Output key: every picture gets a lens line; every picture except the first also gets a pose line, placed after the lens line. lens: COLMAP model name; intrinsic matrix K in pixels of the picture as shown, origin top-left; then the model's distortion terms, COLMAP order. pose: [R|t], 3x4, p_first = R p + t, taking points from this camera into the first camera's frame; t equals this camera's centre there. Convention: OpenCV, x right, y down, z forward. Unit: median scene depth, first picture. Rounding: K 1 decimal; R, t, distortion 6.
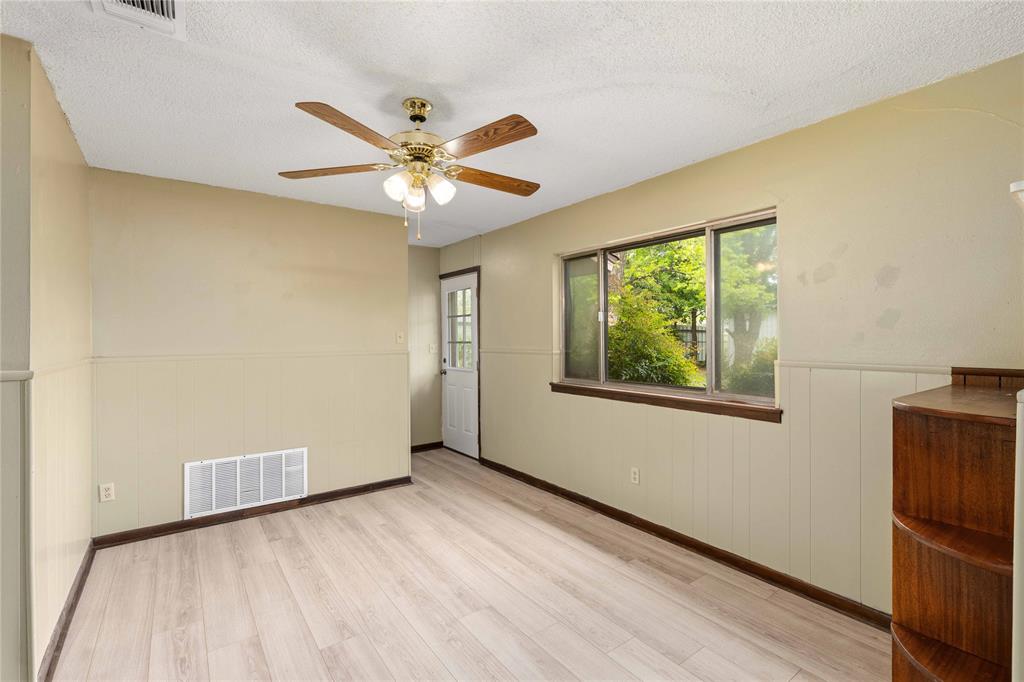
lens RADIAL K [[457.0, 0, 512.0], [0, 457.0, 341.0], [0, 0, 1]] dist [0.002752, 0.000480]
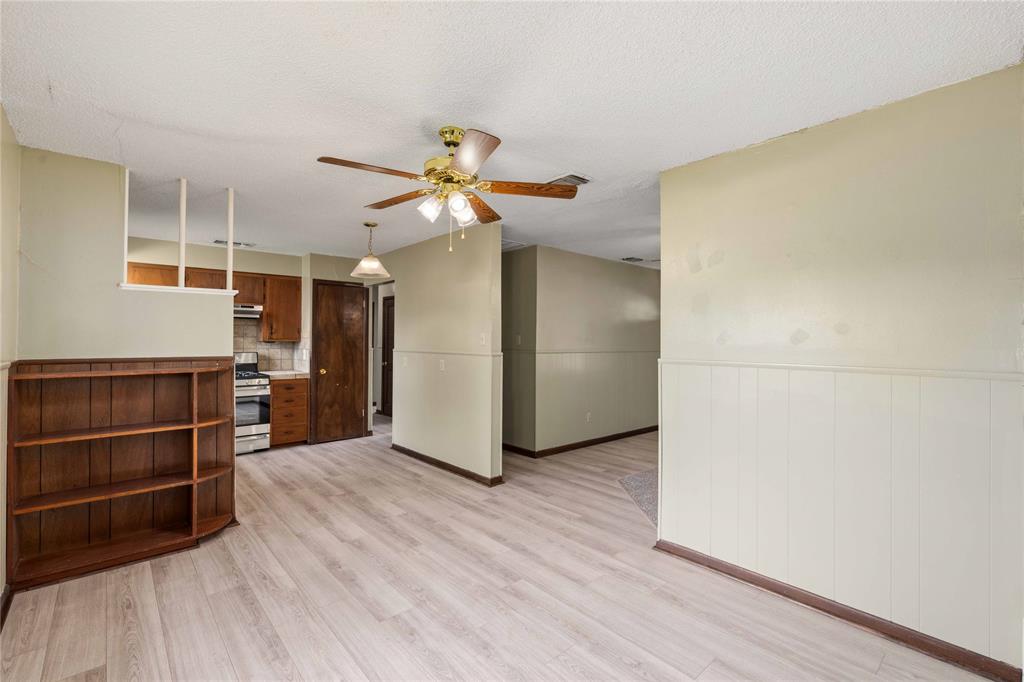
lens RADIAL K [[457.0, 0, 512.0], [0, 457.0, 341.0], [0, 0, 1]] dist [0.002752, 0.000480]
pose [[-0.995994, -0.002496, -0.089386, -0.176845], [-0.003369, 0.999948, 0.009626, -0.010826], [0.089357, 0.009889, -0.995951, 1.484180]]
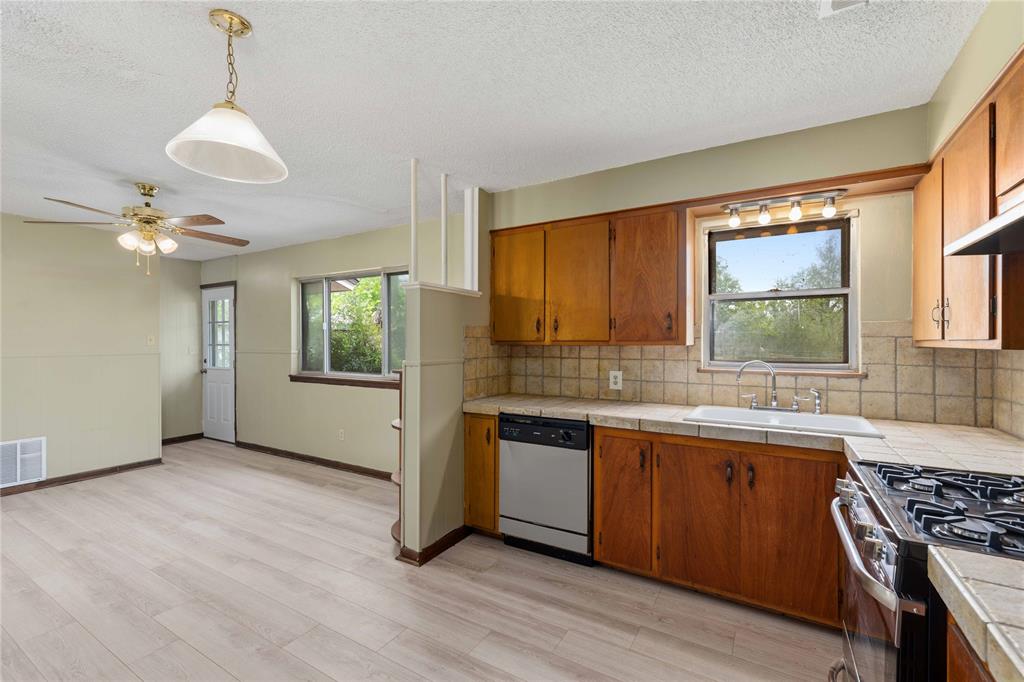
lens RADIAL K [[448.4, 0, 509.4], [0, 448.4, 341.7], [0, 0, 1]] dist [0.002017, 0.000525]
pose [[0.925856, 0.002606, 0.377866, 0.237860], [0.000240, 0.999972, -0.007484, 0.007135], [-0.377875, 0.007020, 0.925830, -0.574747]]
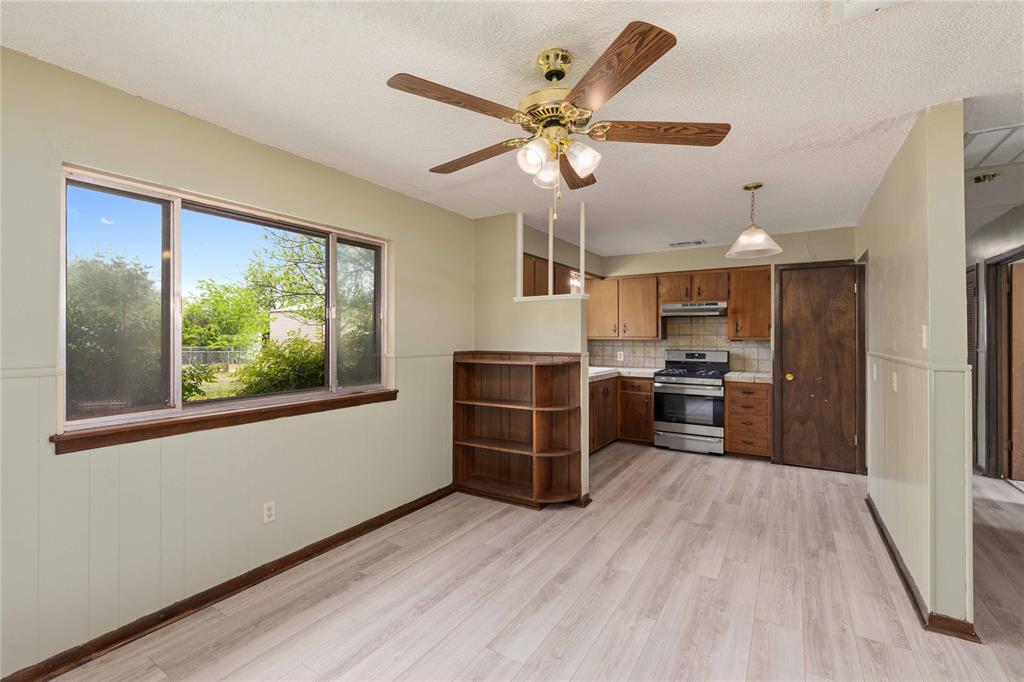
lens RADIAL K [[453.4, 0, 501.2], [0, 453.4, 335.7], [0, 0, 1]] dist [0.001040, 0.000395]
pose [[-0.354062, 0.001599, 0.935221, -0.651946], [0.006419, 0.999979, 0.000720, -0.009598], [-0.935200, 0.006258, -0.354065, 0.963181]]
